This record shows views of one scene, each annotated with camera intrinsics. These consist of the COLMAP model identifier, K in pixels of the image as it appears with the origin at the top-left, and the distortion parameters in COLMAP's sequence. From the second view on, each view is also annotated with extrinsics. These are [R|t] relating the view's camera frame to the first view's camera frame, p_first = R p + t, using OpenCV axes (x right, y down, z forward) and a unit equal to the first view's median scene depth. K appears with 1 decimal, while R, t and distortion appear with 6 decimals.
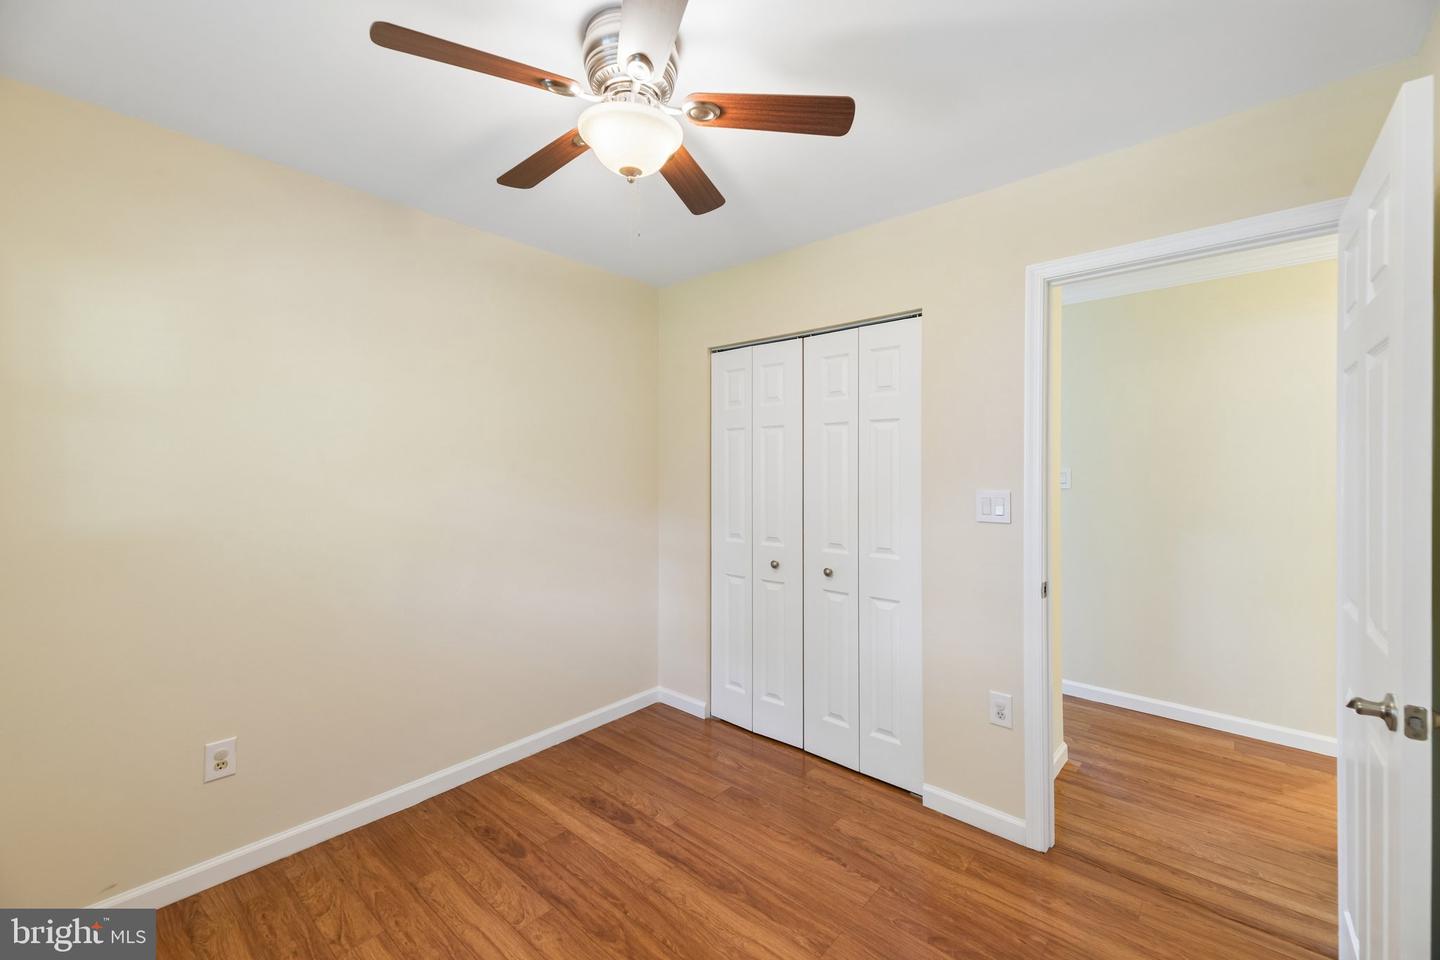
lens RADIAL K [[584.0, 0, 751.4], [0, 584.0, 472.1], [0, 0, 1]] dist [0.004115, -0.001854]
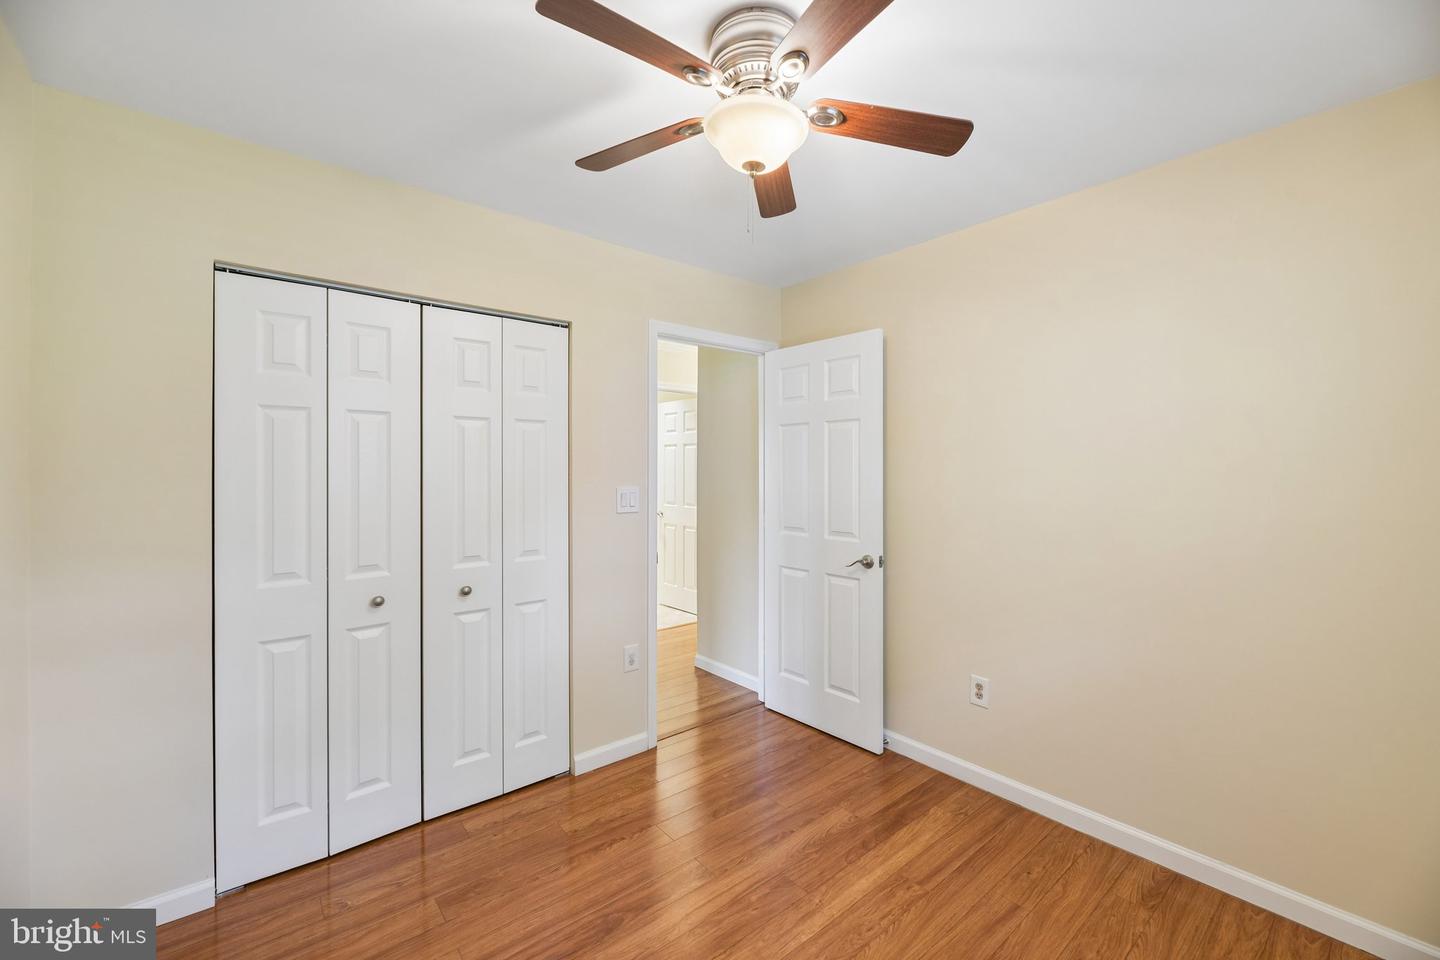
lens RADIAL K [[584.0, 0, 710.8], [0, 584.0, 483.5], [0, 0, 1]] dist [0.004115, -0.001854]
pose [[0.178056, -0.024225, 0.983722, -0.684423], [0.007718, 0.999701, 0.023221, -0.004224], [-0.983990, 0.003458, 0.178190, 0.517138]]
